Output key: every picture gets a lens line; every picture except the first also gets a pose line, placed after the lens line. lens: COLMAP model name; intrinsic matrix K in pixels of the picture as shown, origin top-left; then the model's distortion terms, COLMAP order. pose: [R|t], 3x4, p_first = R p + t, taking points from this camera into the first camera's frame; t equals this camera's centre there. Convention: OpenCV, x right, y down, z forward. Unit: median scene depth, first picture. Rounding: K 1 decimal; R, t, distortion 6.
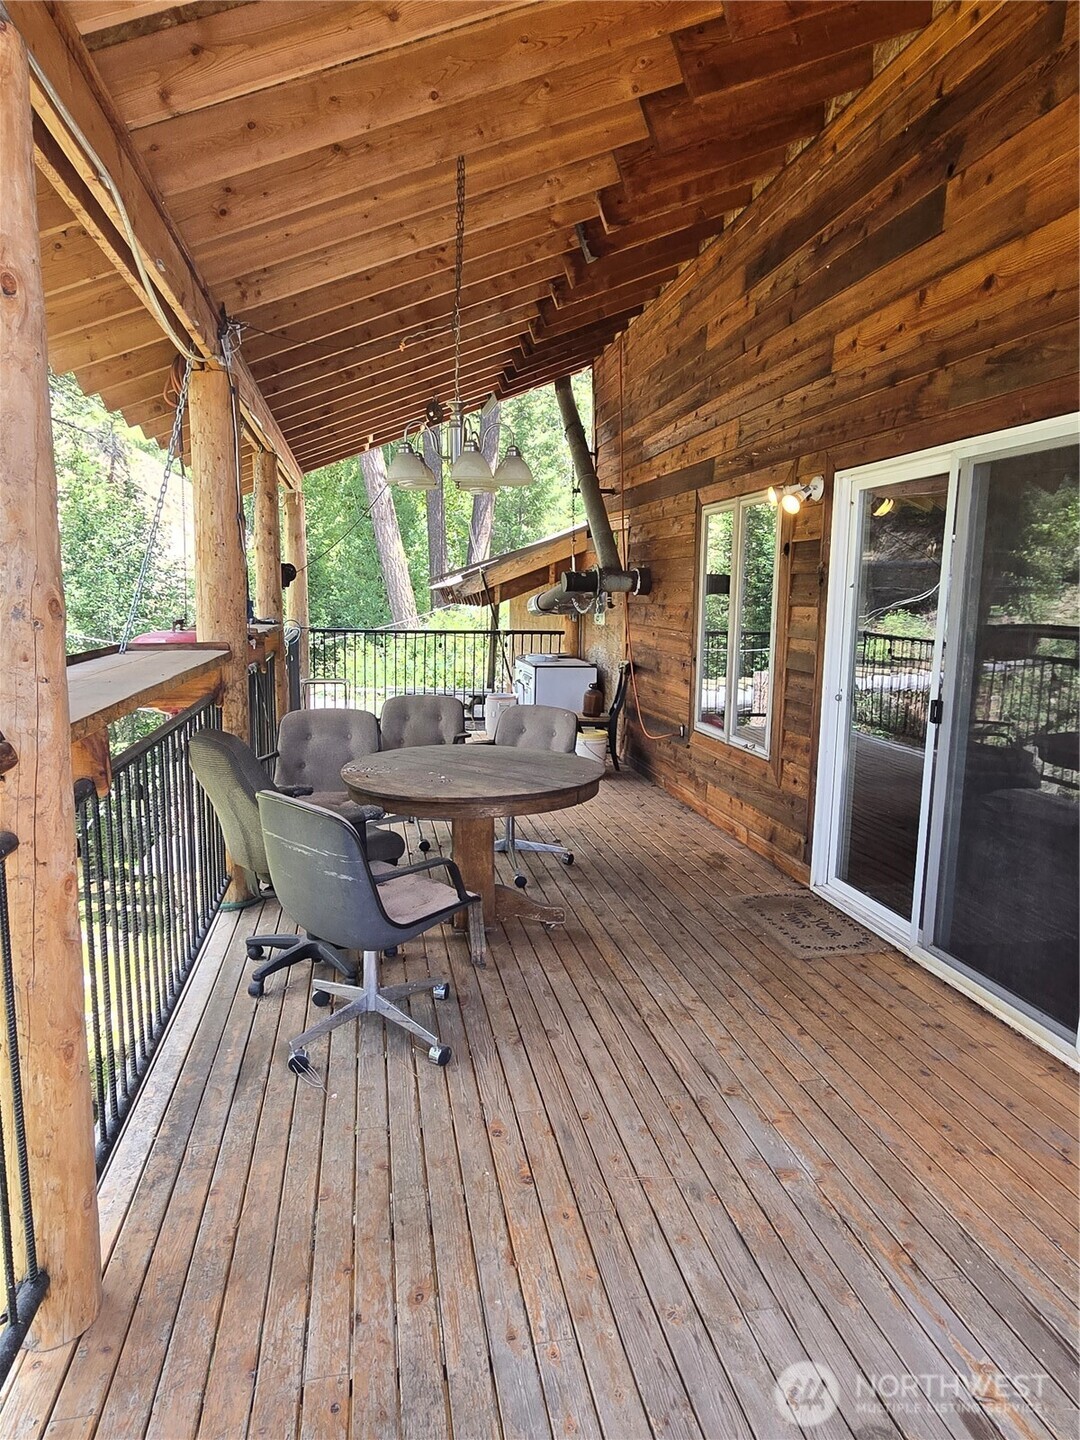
lens RADIAL K [[881.8, 0, 539.3], [0, 881.8, 719.1], [0, 0, 1]] dist [0.000164, 0.000425]
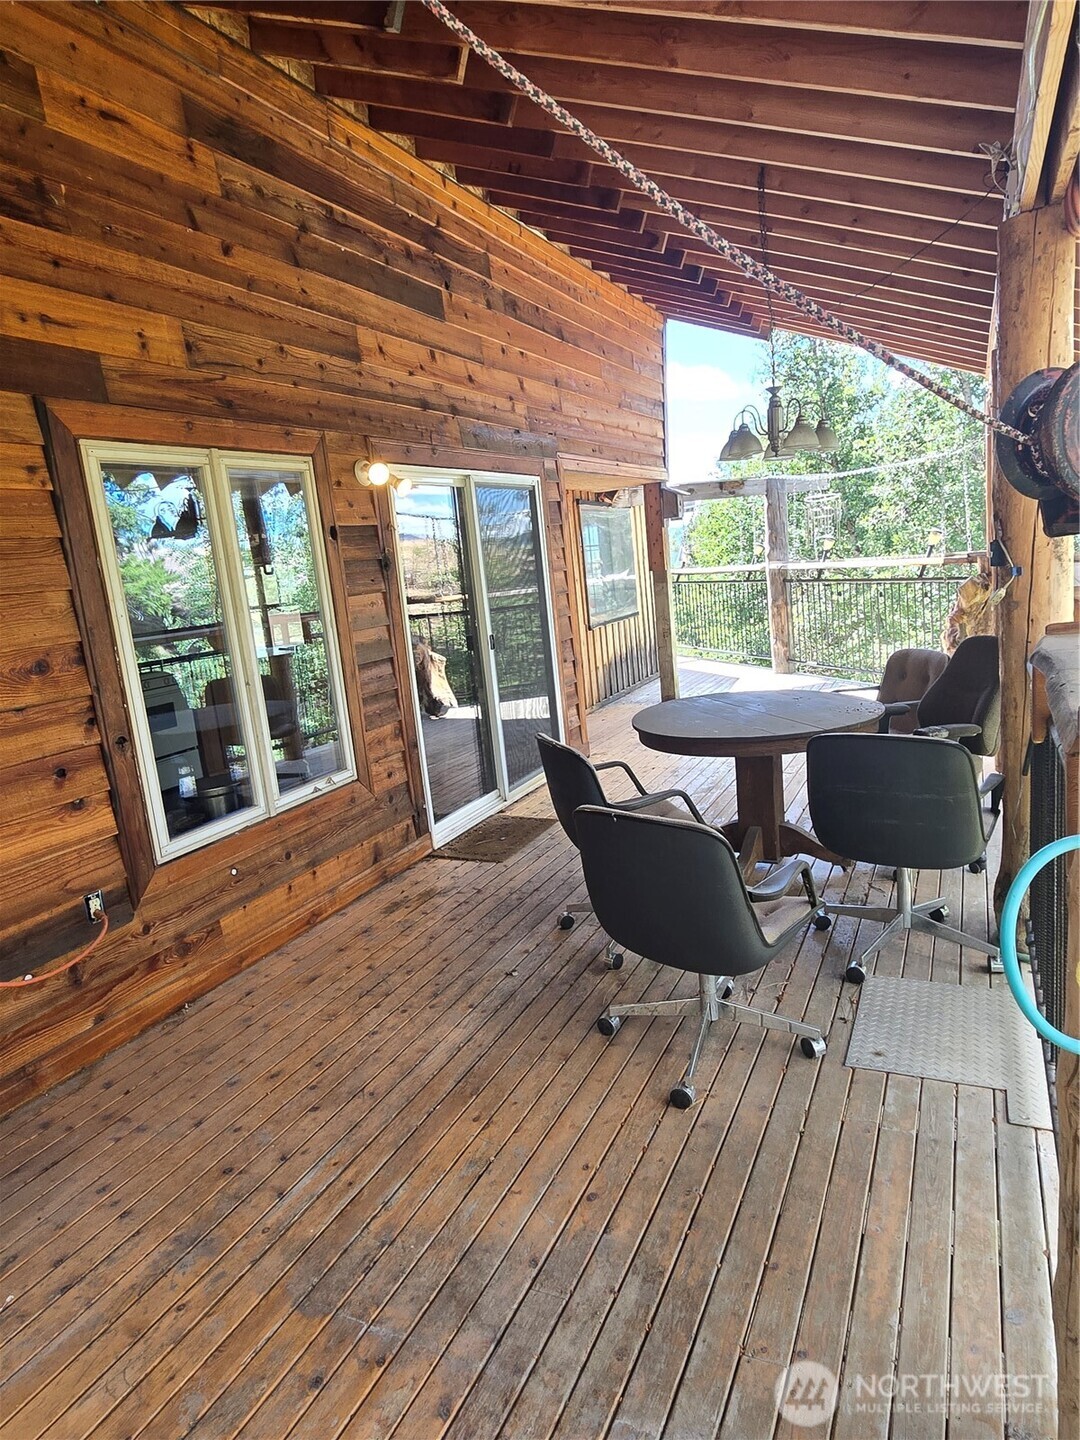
lens RADIAL K [[881.8, 0, 540.2], [0, 881.8, 722.2], [0, 0, 1]] dist [0.000164, 0.000425]
pose [[-0.798279, -0.045500, 0.600567, -0.396911], [0.173038, 0.937777, 0.301052, -0.232769], [-0.576895, 0.344244, -0.740735, 1.517032]]
